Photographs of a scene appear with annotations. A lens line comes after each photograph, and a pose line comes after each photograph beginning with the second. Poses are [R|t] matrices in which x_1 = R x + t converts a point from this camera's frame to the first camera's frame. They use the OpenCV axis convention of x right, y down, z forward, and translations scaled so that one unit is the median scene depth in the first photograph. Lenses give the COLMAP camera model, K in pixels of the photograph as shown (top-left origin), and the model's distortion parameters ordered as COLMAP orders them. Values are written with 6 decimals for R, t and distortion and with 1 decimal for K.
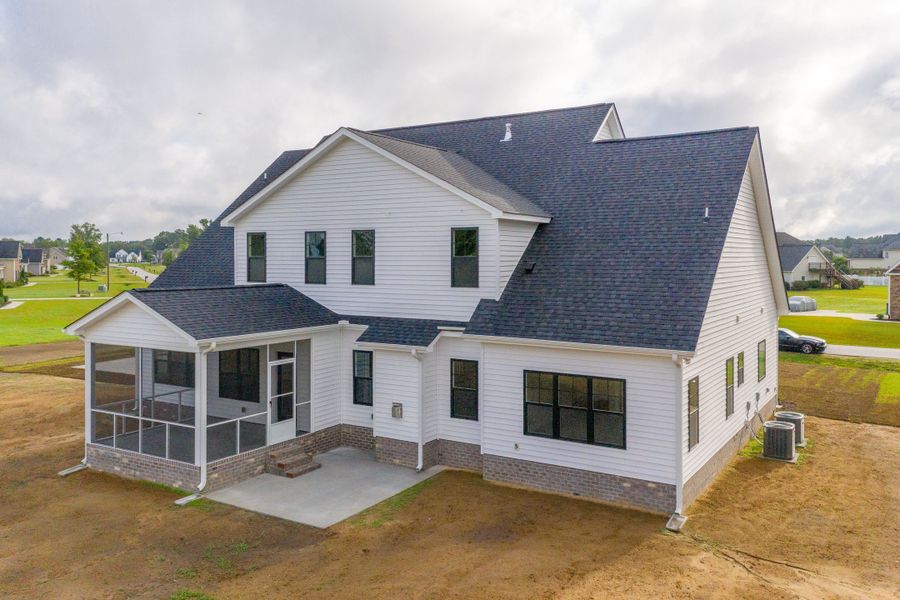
lens RADIAL K [[739.9, 0, 450.1], [0, 739.9, 265.5], [0, 0, 1]] dist [0.043047, 0.008413]
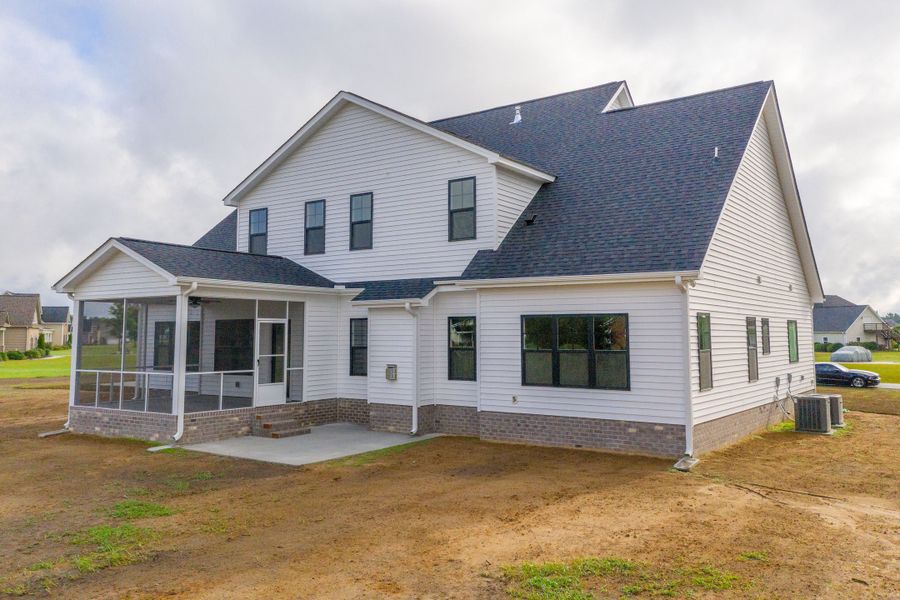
lens RADIAL K [[739.9, 0, 450.1], [0, 739.9, 265.5], [0, 0, 1]] dist [0.043047, 0.008413]
pose [[0.998245, -0.007509, -0.058745, 0.060277], [0.001184, 0.994262, -0.106965, 0.164029], [0.059211, 0.106708, 0.992526, 0.056667]]
